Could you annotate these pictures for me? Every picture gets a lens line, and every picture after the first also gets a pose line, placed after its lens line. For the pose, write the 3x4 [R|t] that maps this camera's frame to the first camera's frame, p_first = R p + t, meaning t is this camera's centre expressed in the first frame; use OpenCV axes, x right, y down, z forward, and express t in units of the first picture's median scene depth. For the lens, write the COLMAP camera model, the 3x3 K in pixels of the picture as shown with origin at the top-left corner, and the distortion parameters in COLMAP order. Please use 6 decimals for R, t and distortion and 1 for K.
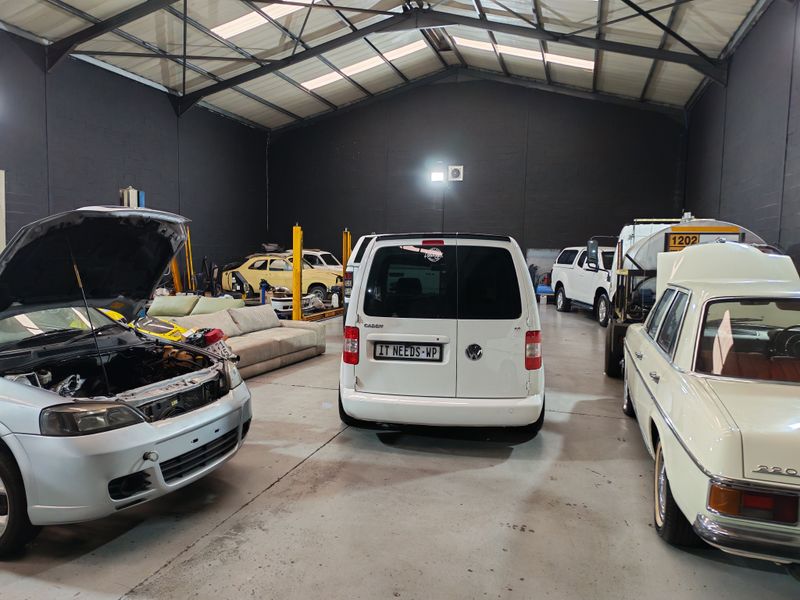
lens RADIAL K [[616.4, 0, 390.4], [0, 616.4, 296.1], [0, 0, 1]] dist [0.101243, -0.137693]
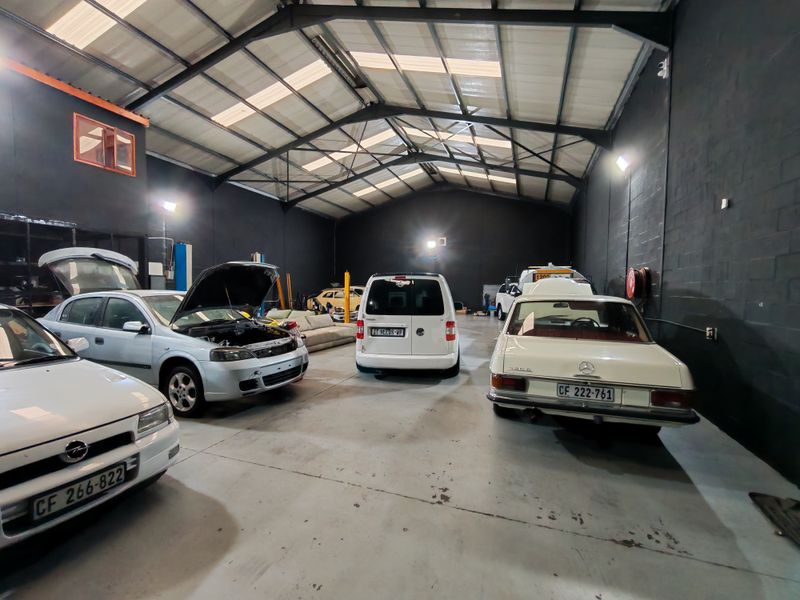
lens RADIAL K [[367.7, 0, 398.8], [0, 367.7, 302.6], [0, 0, 1]] dist [0.000089, 0.000675]
pose [[0.999476, -0.006333, -0.031750, 0.057231], [0.005288, 0.999446, -0.032867, 0.018961], [0.031941, 0.032682, 0.998955, -0.106128]]
